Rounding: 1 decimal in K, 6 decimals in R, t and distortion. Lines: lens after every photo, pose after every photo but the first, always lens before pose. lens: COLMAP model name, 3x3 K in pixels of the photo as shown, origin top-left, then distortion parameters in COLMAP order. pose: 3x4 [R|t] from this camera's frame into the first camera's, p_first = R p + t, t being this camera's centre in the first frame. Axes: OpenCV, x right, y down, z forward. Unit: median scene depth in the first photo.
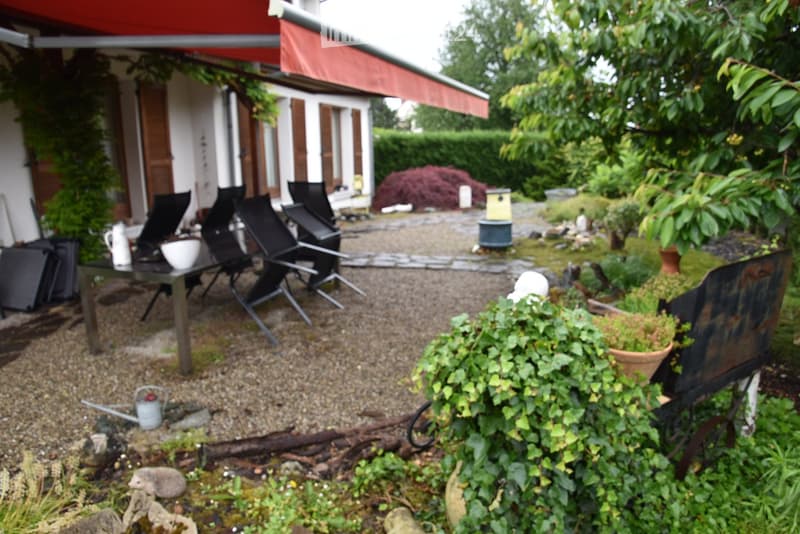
lens RADIAL K [[558.7, 0, 403.1], [0, 558.7, 279.8], [0, 0, 1]] dist [-0.136765, 0.072631]
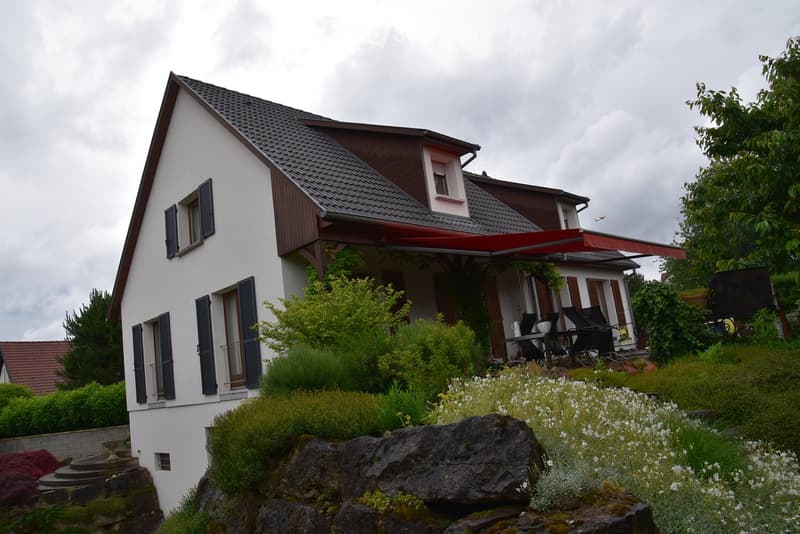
lens RADIAL K [[558.7, 0, 403.1], [0, 558.7, 279.8], [0, 0, 1]] dist [-0.136765, 0.072631]
pose [[0.886349, -0.172457, -0.429703, 0.064011], [0.012495, 0.936618, -0.350129, 0.290290], [0.462850, 0.304967, 0.832325, -0.673522]]
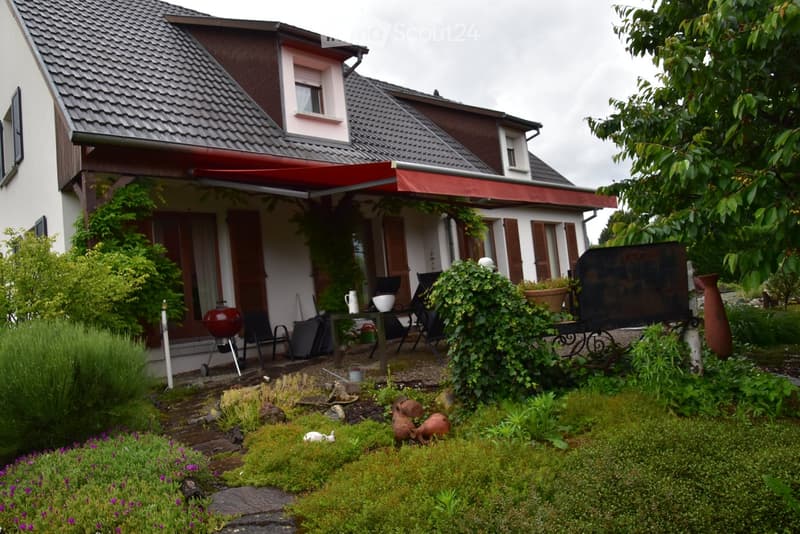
lens RADIAL K [[558.7, 0, 403.1], [0, 558.7, 279.8], [0, 0, 1]] dist [-0.136765, 0.072631]
pose [[0.890936, -0.089070, -0.445308, 0.205557], [-0.014810, 0.974357, -0.224521, 0.129252], [0.453887, 0.206629, 0.866770, -0.238416]]
